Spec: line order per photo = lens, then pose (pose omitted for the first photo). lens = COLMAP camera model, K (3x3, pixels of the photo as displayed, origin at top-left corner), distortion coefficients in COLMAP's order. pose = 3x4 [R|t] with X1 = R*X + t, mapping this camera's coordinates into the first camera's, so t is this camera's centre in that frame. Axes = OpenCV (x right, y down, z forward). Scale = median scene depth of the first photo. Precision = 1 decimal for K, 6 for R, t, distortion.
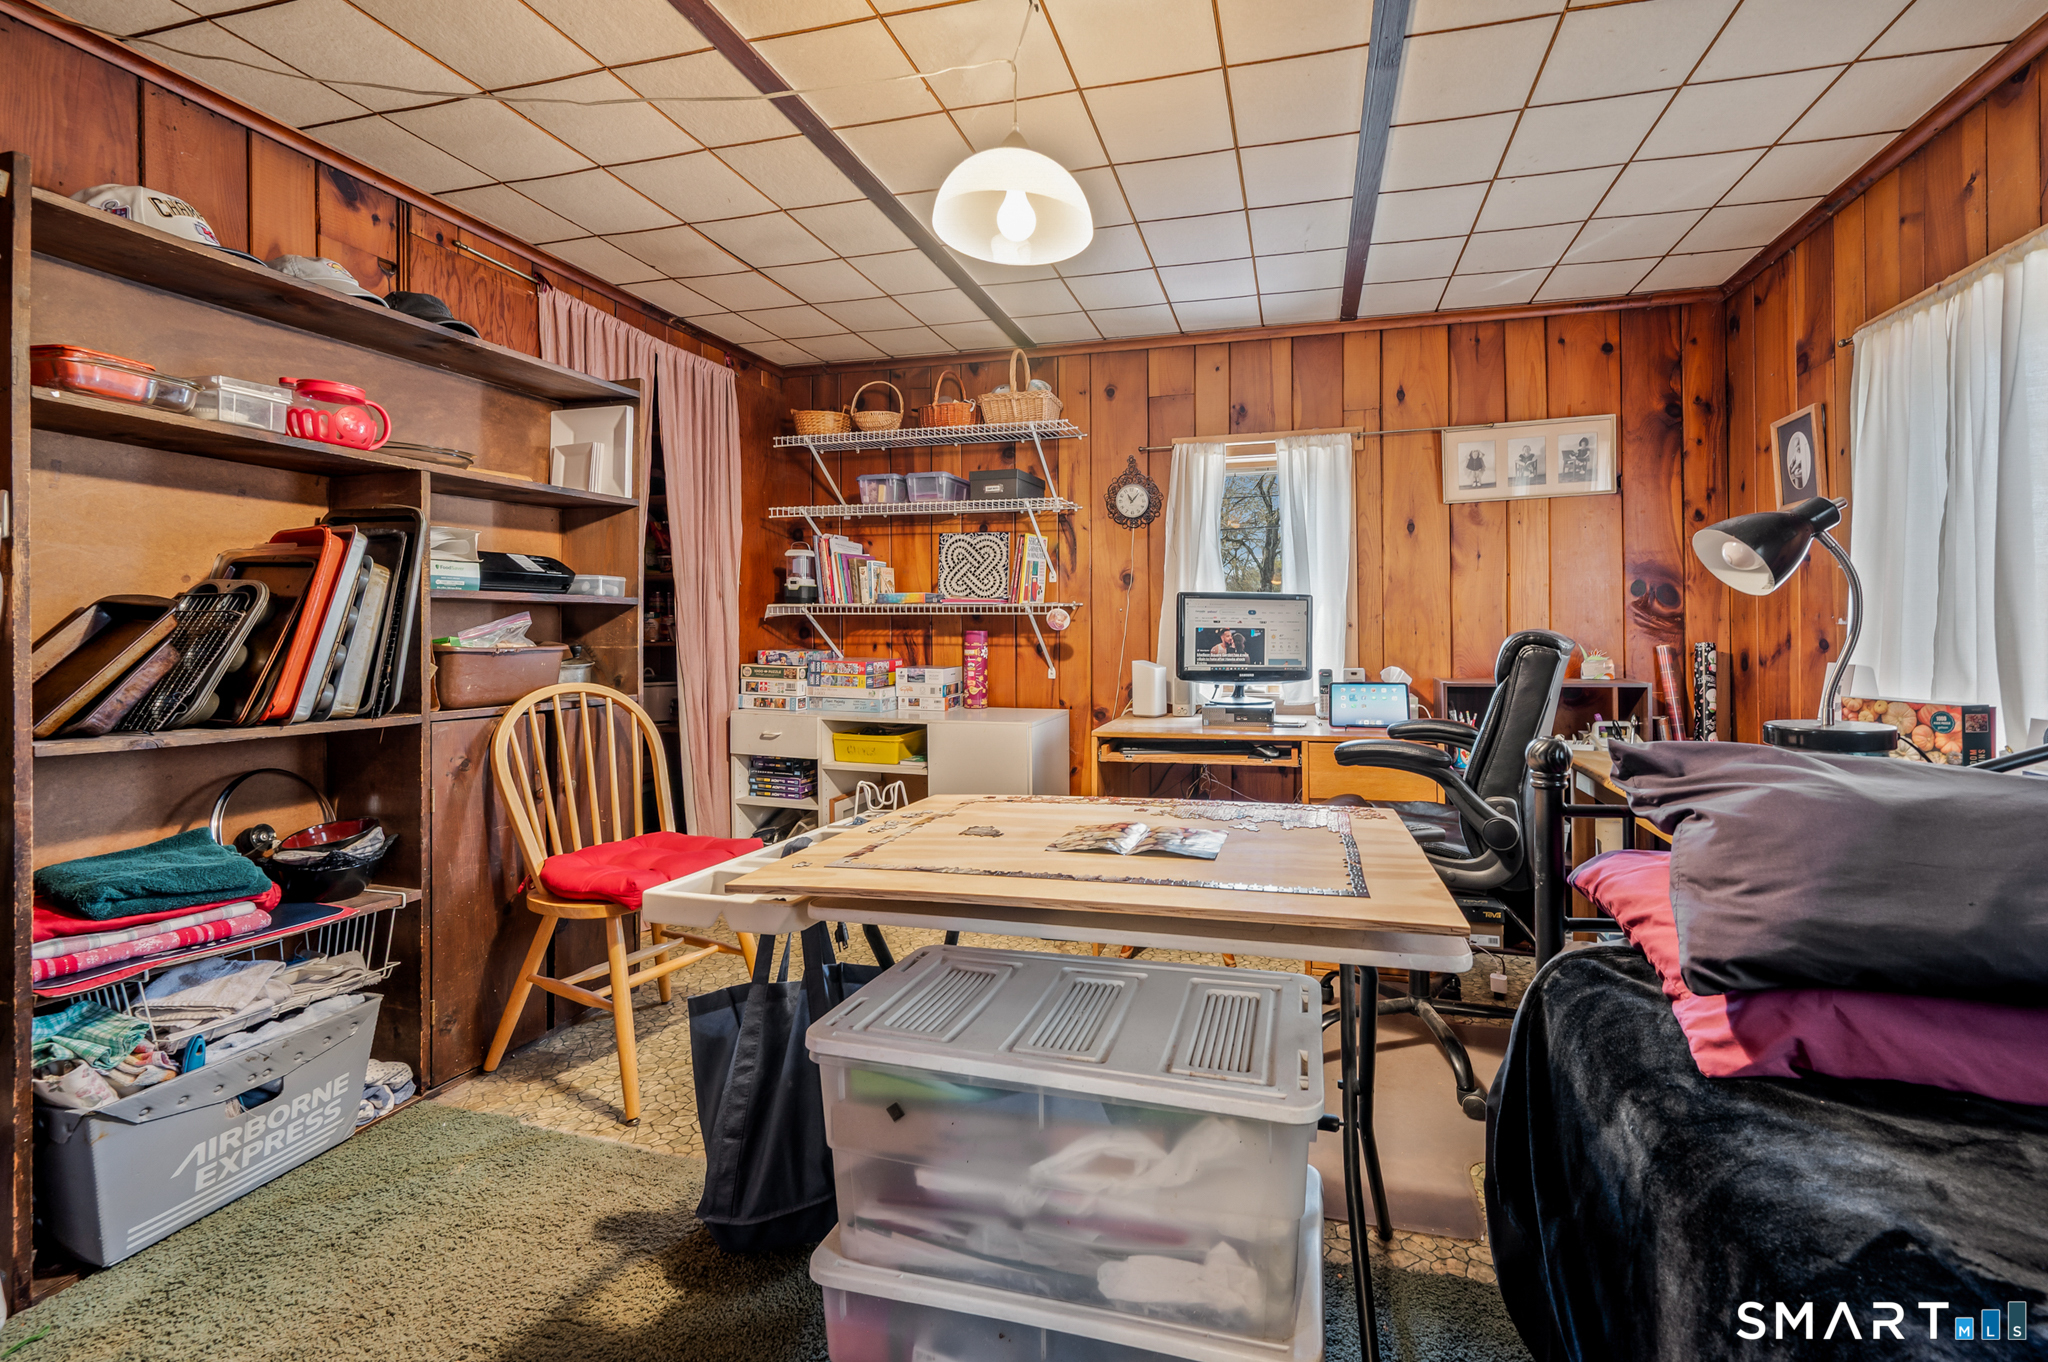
lens RADIAL K [[841.1, 0, 1023.5], [0, 841.1, 629.1], [0, 0, 1]] dist [0.000550, -0.000247]
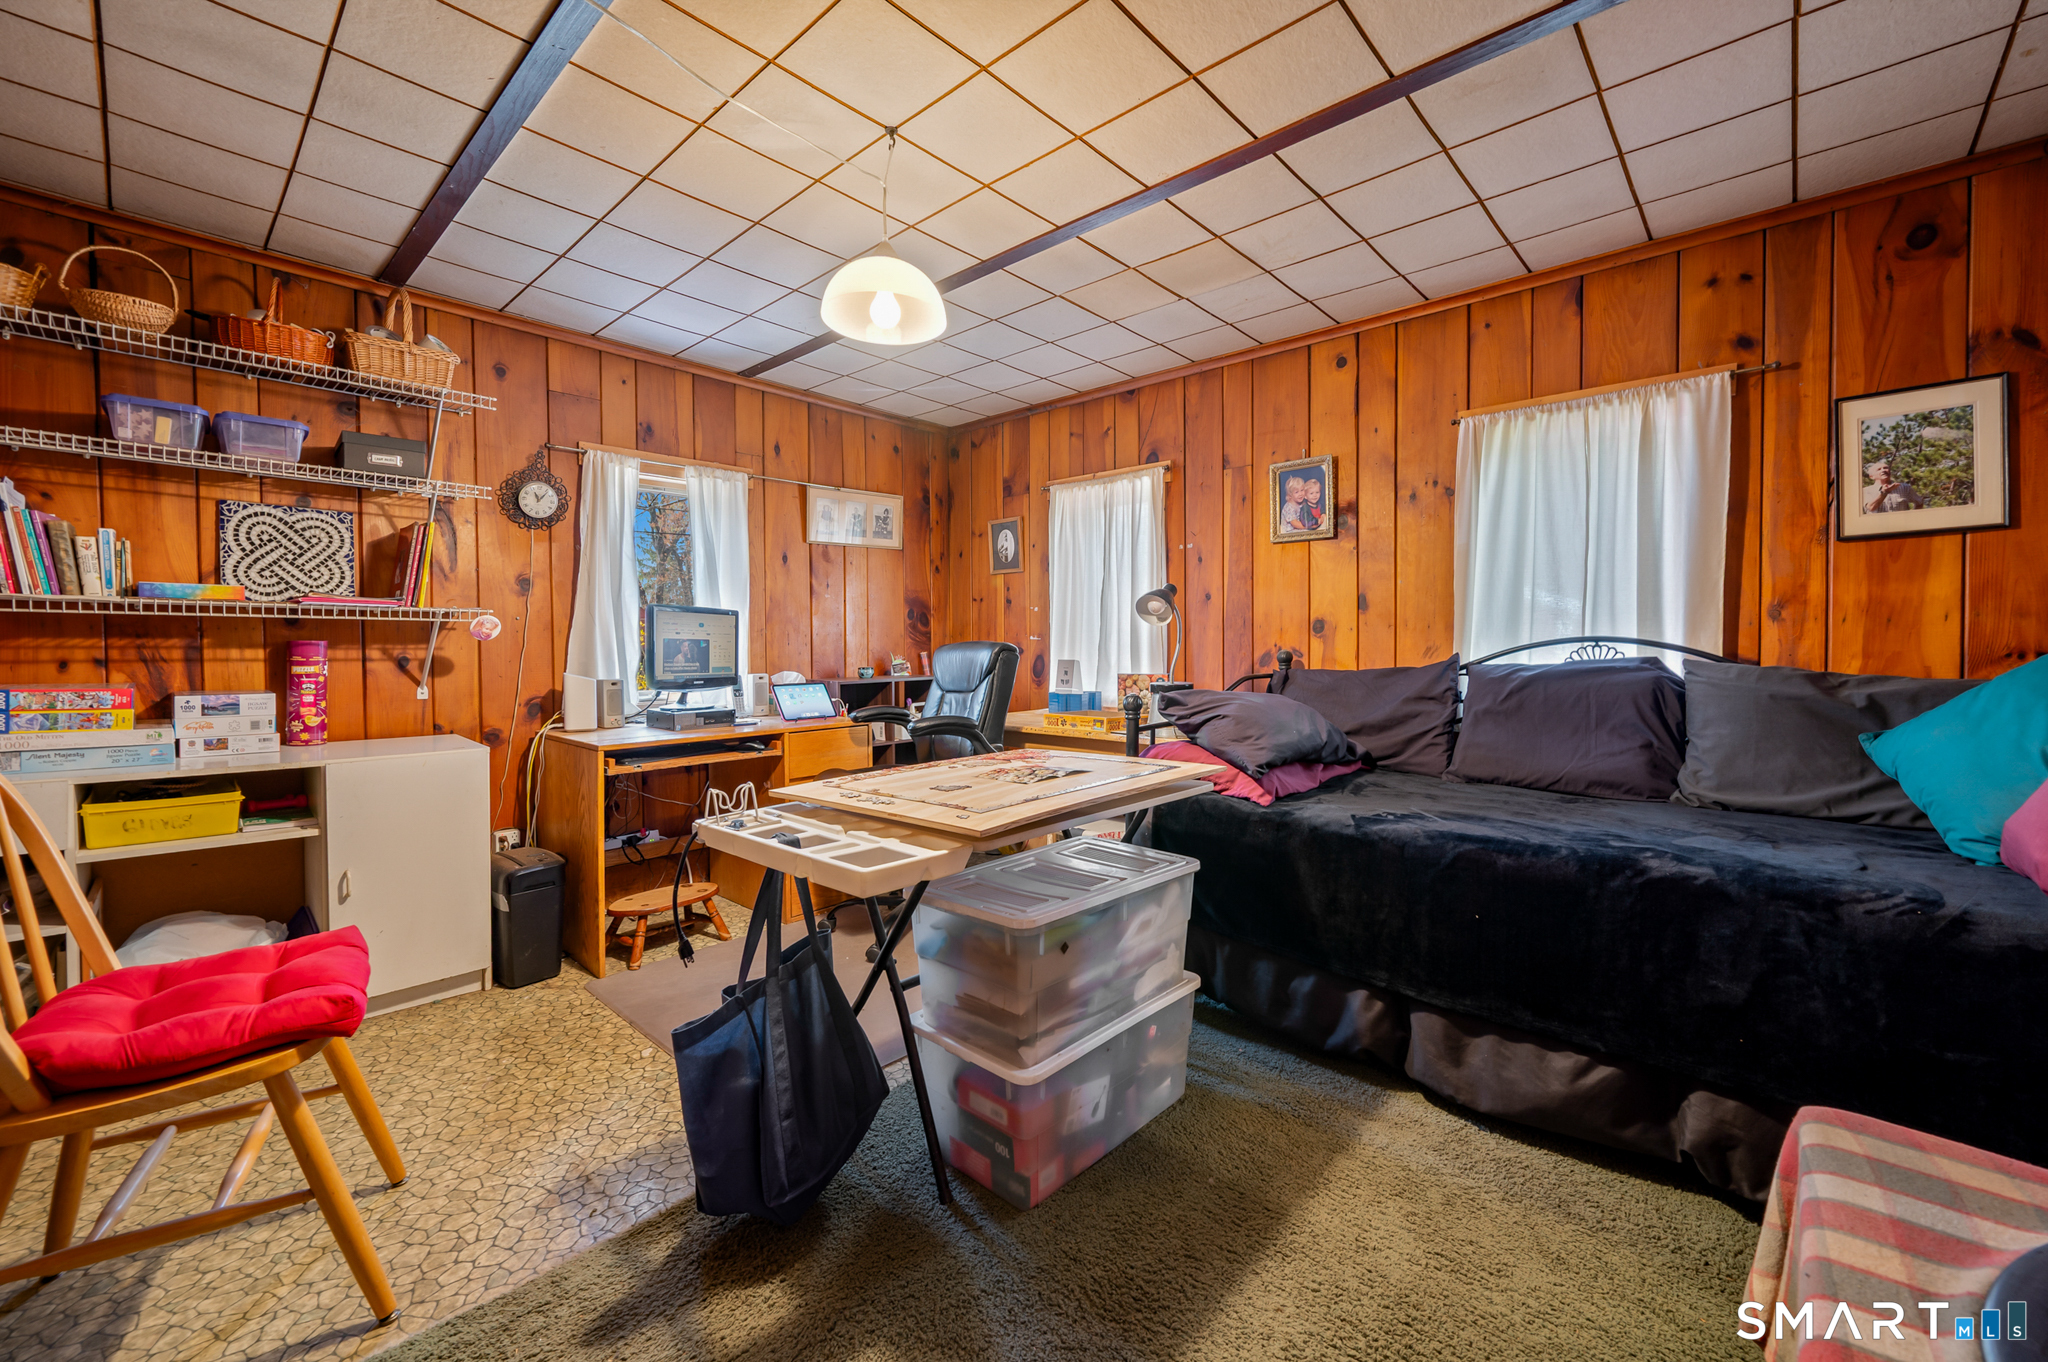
lens RADIAL K [[822.4, 0, 1045.2], [0, 822.4, 661.3], [0, 0, 1]] dist [0.000355, -0.000077]
pose [[0.466906, -0.016706, 0.884149, -0.431609], [-0.003094, 0.999785, 0.020525, 0.003711], [-0.884301, -0.012318, 0.466754, 0.094347]]
